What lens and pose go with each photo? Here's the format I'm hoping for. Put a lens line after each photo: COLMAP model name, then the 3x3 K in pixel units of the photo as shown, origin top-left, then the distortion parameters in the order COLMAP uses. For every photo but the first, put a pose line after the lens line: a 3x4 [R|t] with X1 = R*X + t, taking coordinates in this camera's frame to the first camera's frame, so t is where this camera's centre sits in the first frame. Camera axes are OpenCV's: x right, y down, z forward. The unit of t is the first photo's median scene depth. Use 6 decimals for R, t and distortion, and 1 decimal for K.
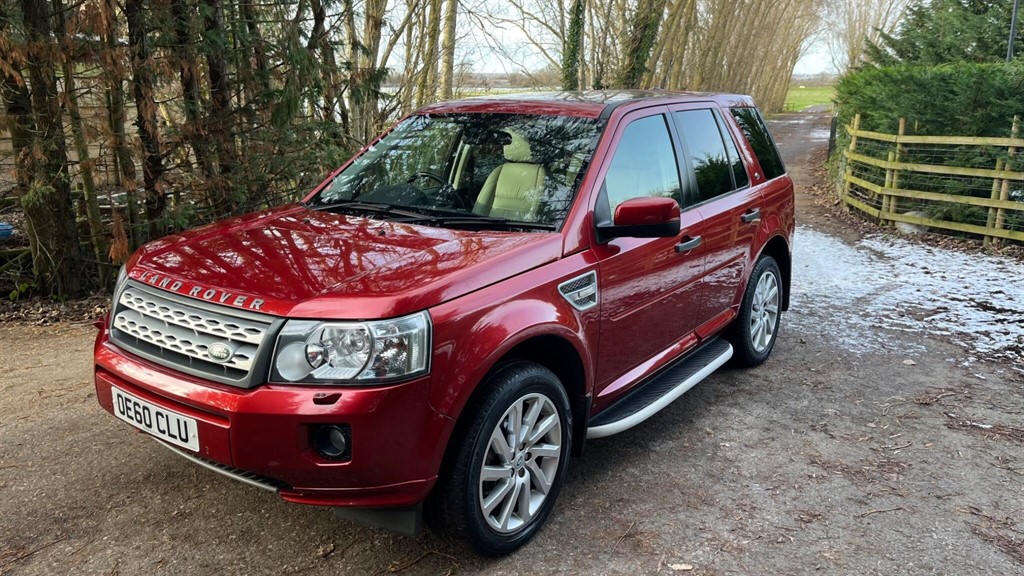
lens RADIAL K [[770.7, 0, 517.9], [0, 770.7, 286.9], [0, 0, 1]] dist [0.062769, -0.090047]
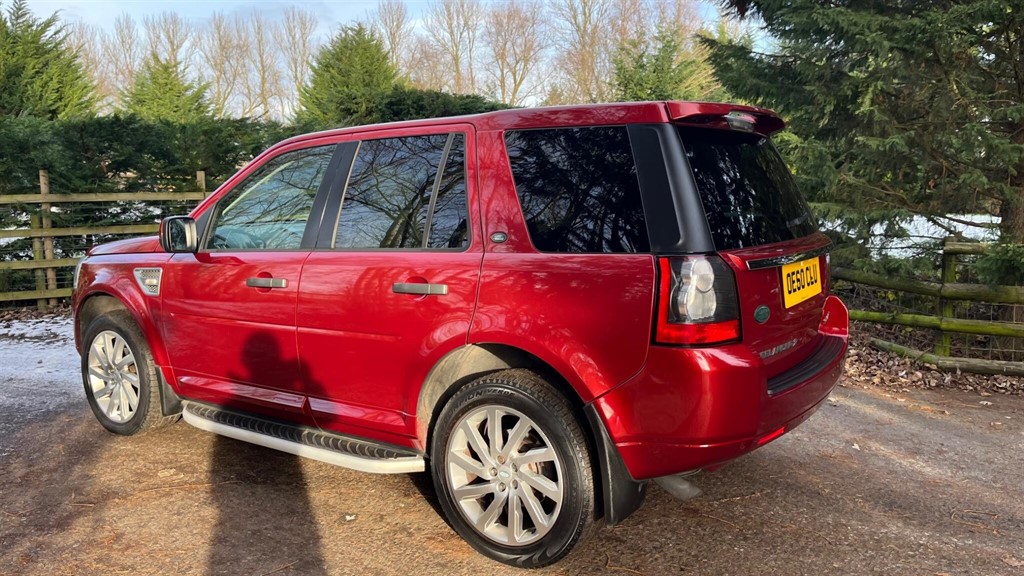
lens RADIAL K [[771.4, 0, 513.3], [0, 771.4, 291.8], [0, 0, 1]] dist [0.060564, -0.086874]
pose [[-0.062911, -0.151172, 0.986504, -0.540120], [0.232035, 0.959160, 0.161779, -0.146213], [-0.970671, 0.239081, -0.025264, 0.743339]]
